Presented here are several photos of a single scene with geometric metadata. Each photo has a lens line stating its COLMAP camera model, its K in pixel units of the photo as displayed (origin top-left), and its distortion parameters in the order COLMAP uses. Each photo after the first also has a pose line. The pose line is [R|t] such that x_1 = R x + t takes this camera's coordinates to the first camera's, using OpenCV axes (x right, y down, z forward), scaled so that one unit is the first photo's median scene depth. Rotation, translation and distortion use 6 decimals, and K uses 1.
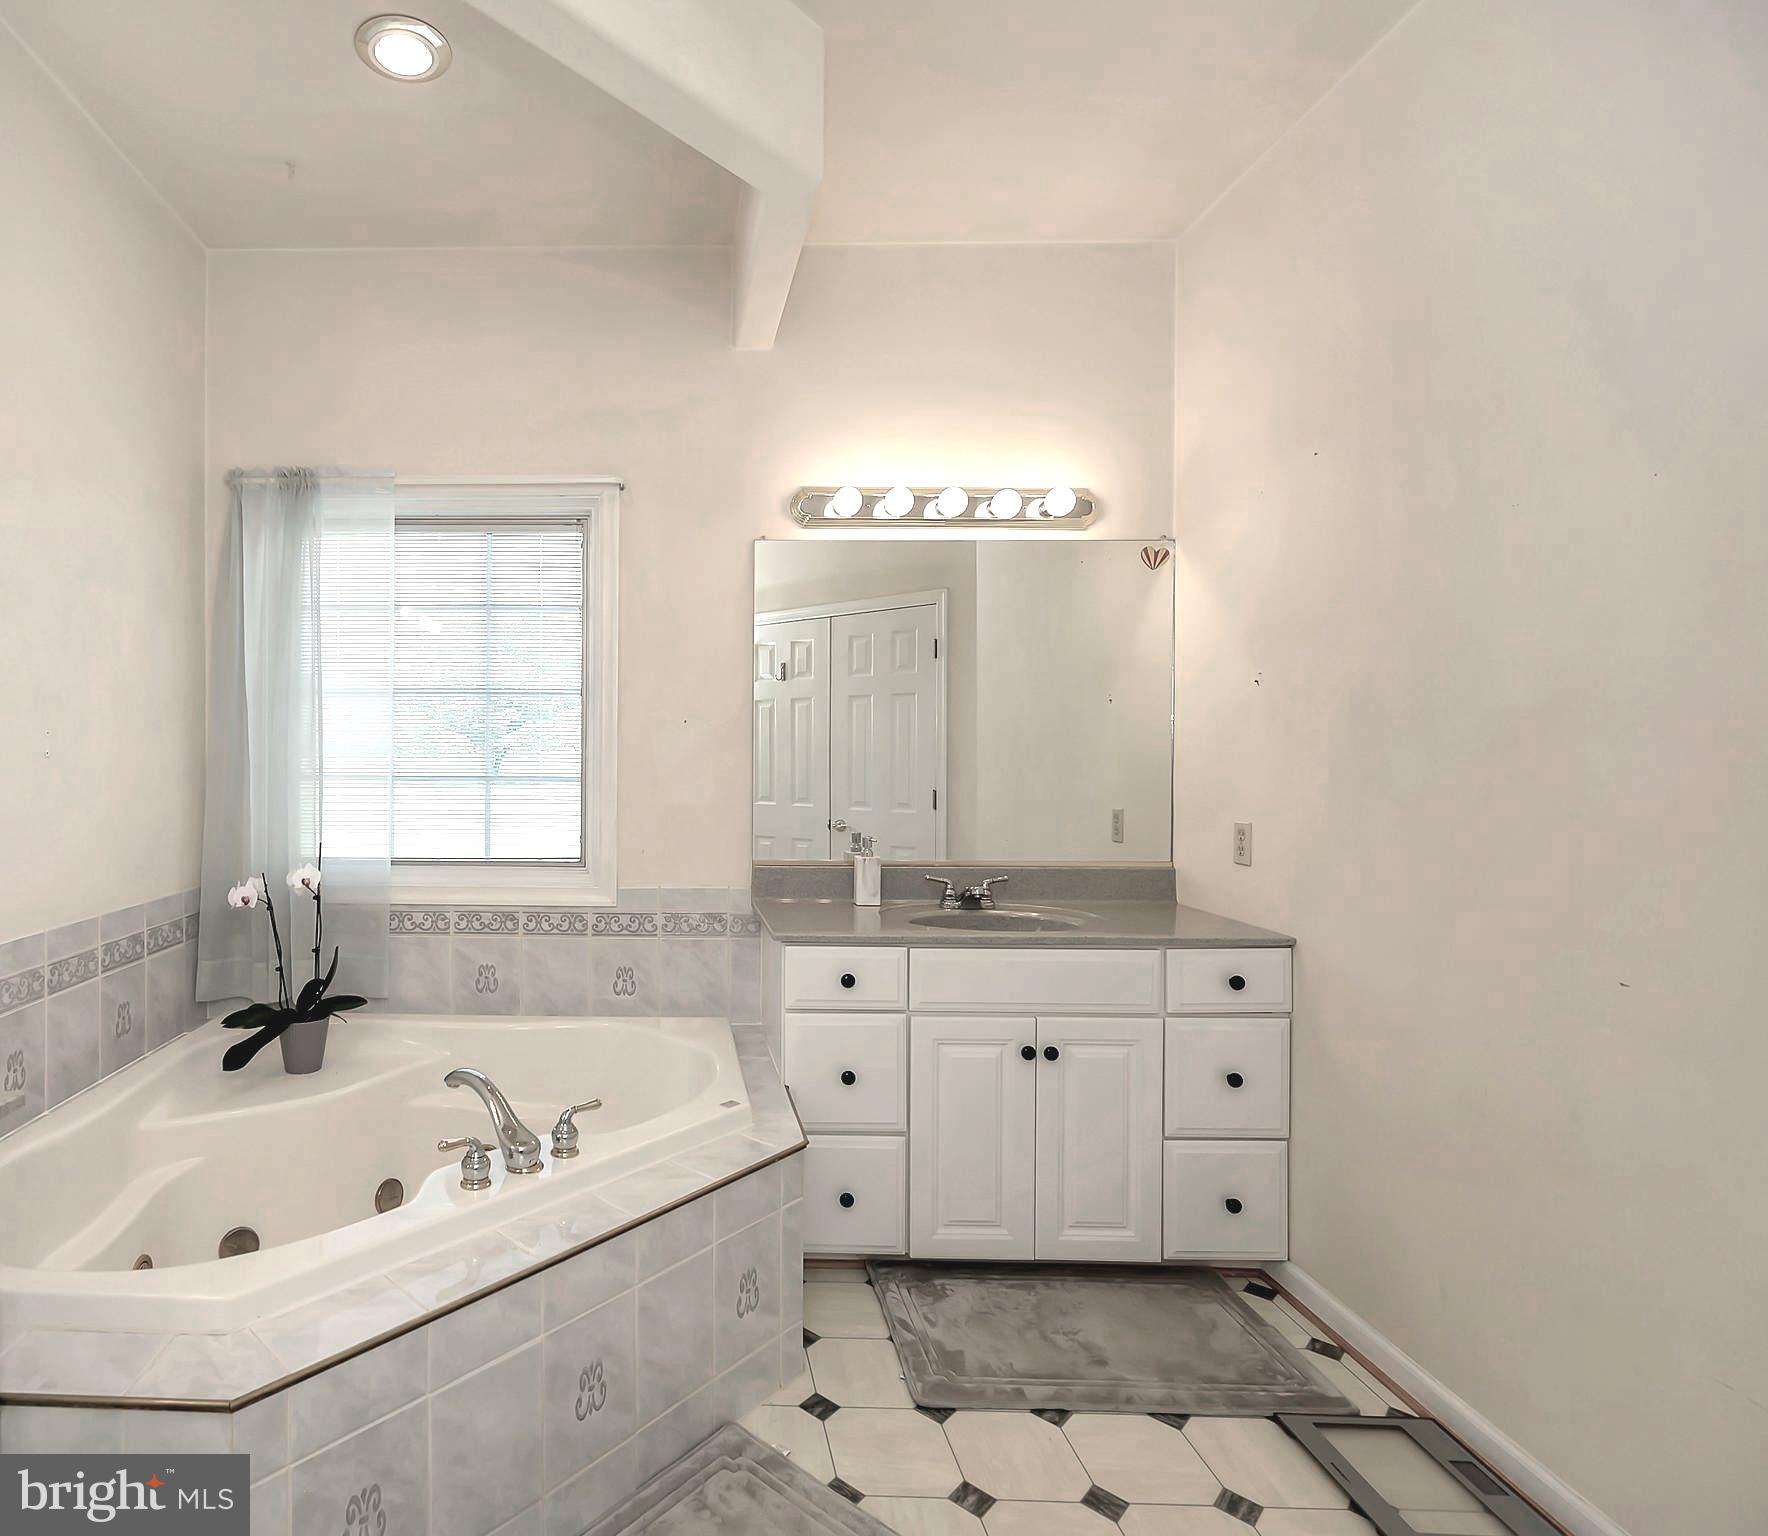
lens RADIAL K [[953.7, 0, 638.0], [0, 953.7, 762.7], [0, 0, 1]] dist [-0.001251, 0.000294]
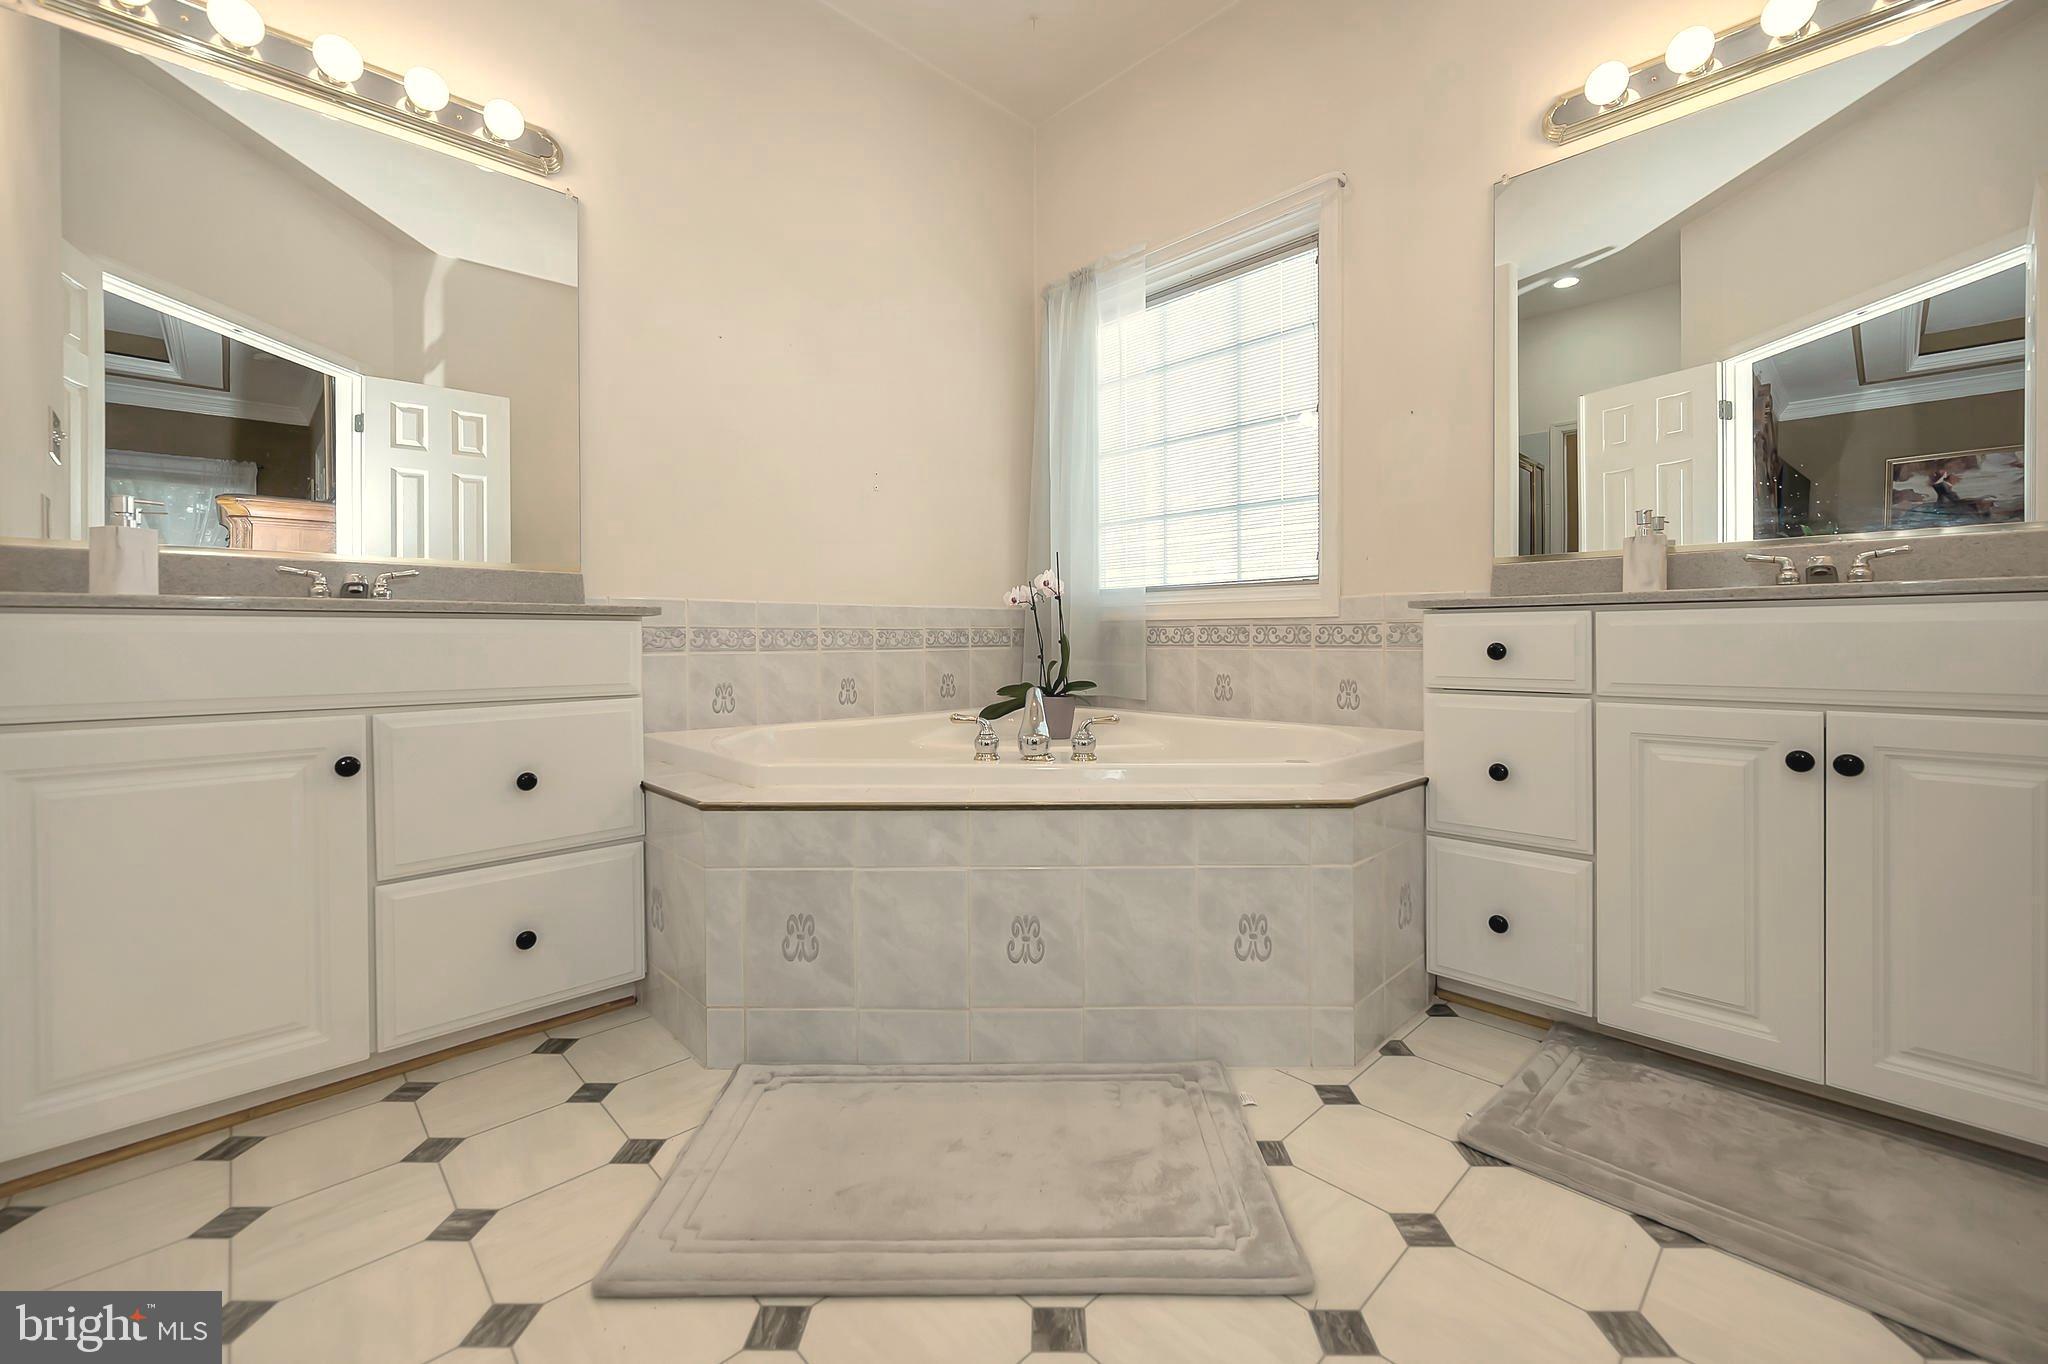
lens RADIAL K [[834.5, 0, 1031.0], [0, 834.5, 637.0], [0, 0, 1]] dist [-0.000685, -0.000354]
pose [[0.715041, -0.009357, -0.699020, 0.347745], [0.005695, 0.999955, -0.007560, 0.177019], [0.699059, 0.001425, 0.715062, 0.177922]]
